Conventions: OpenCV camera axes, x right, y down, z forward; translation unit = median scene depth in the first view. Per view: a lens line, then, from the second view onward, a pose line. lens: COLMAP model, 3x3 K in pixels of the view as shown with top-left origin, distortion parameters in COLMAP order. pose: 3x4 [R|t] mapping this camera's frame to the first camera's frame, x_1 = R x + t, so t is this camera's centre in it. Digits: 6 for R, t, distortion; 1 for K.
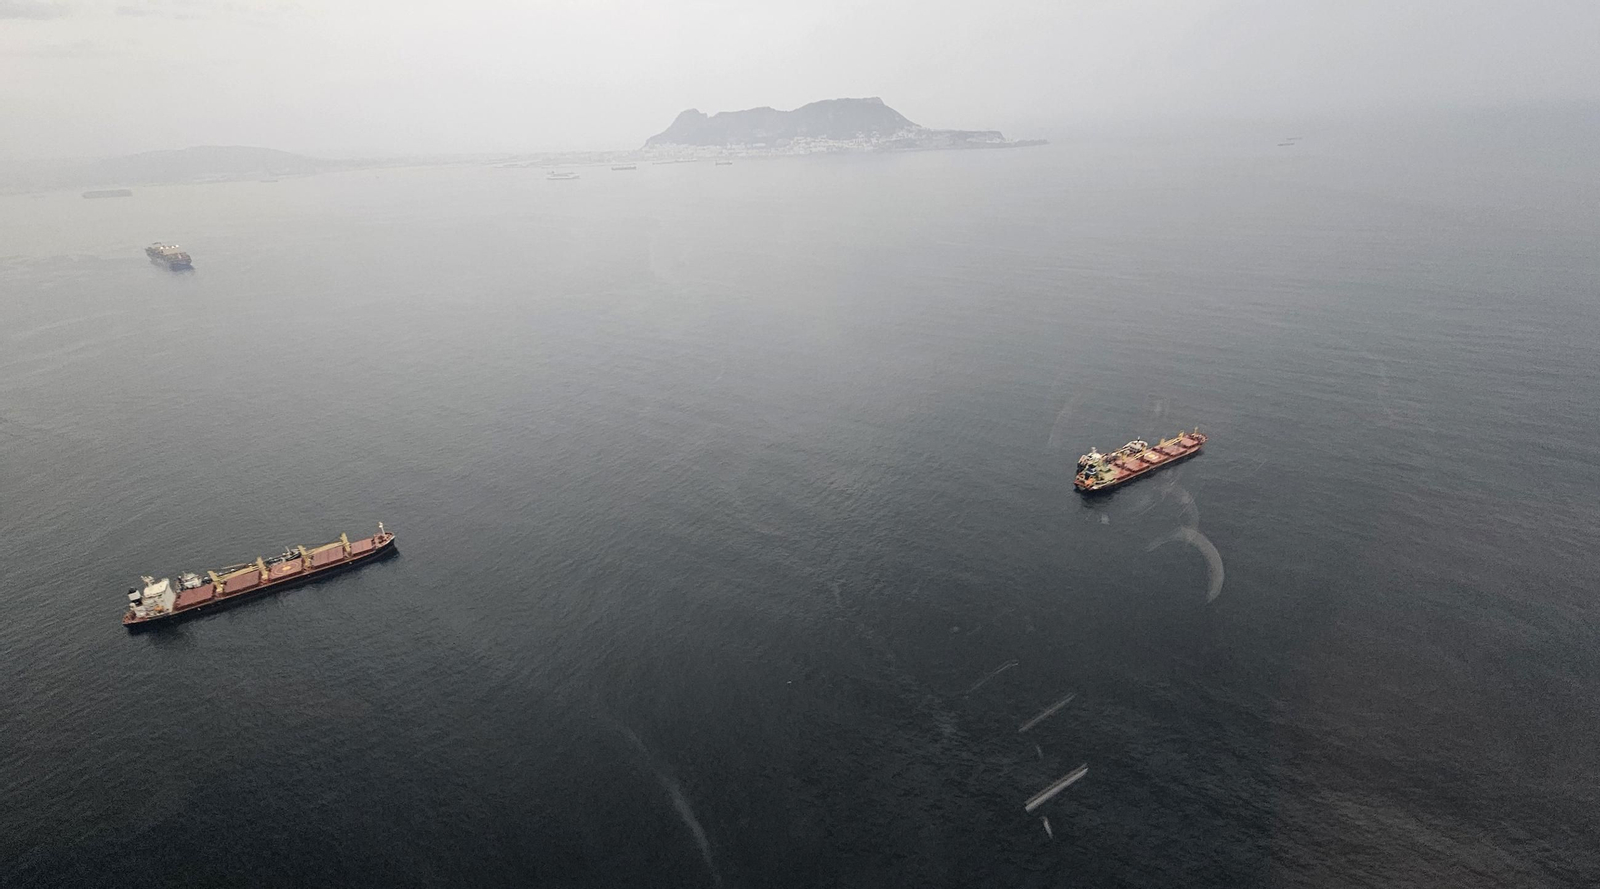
lens RADIAL K [[706.4, 0, 800.0], [0, 706.4, 444.5], [0, 0, 1]] dist [0.003070, -0.000221]
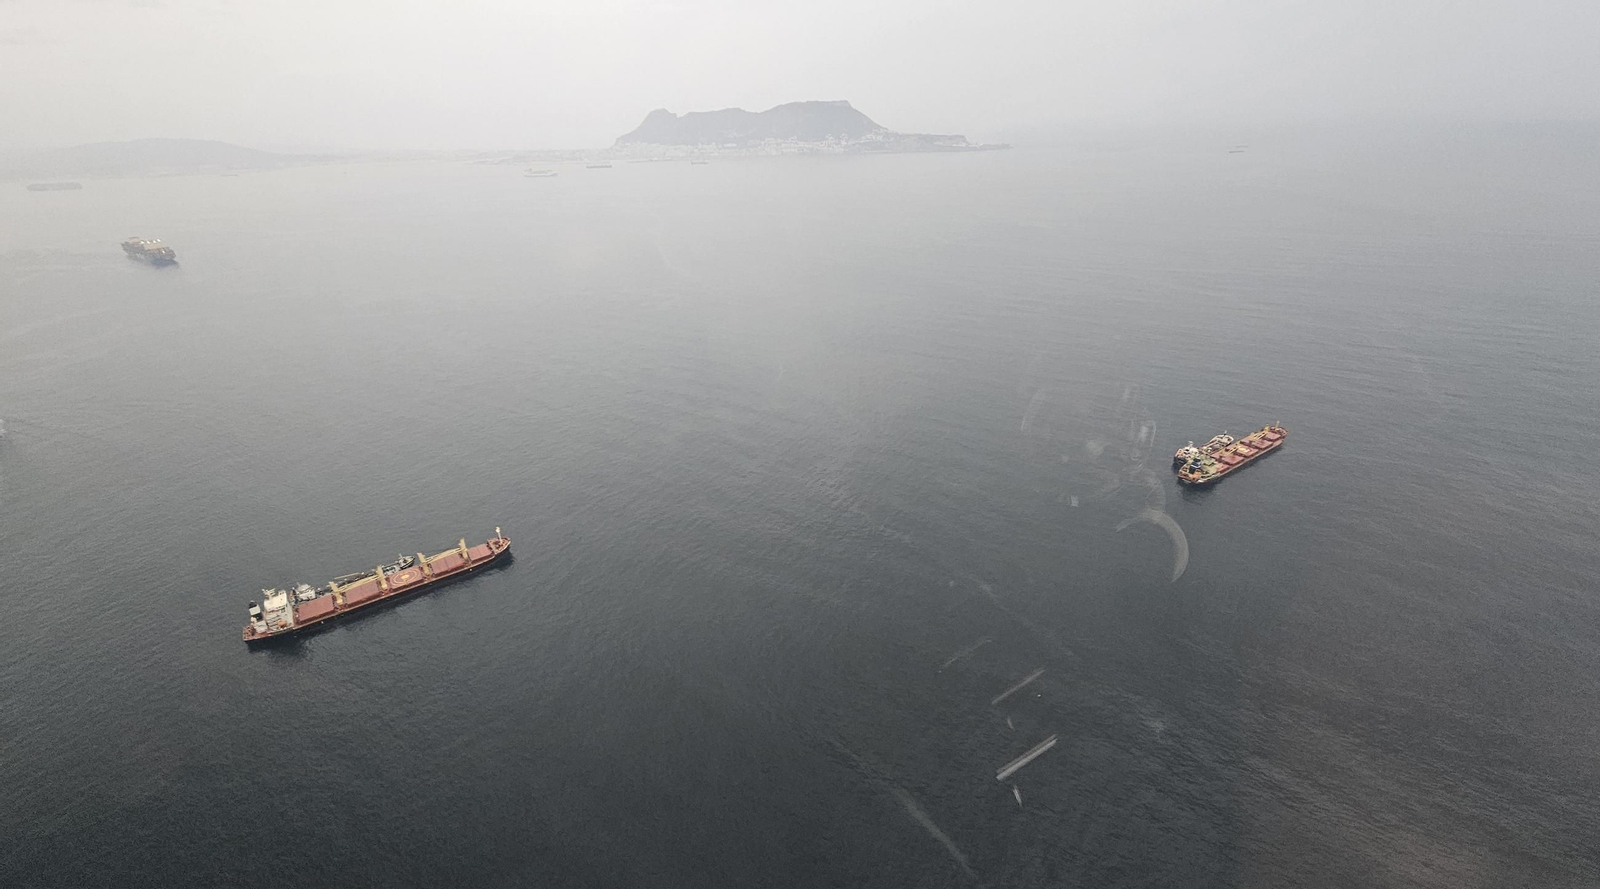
lens RADIAL K [[680.9, 0, 801.0], [0, 680.9, 453.2], [0, 0, 1]] dist [0.002663, -0.000053]
pose [[0.998311, -0.011021, 0.057049, -0.197491], [0.009776, 0.999709, 0.022044, -0.006235], [-0.057275, -0.021449, 0.998128, 0.042687]]
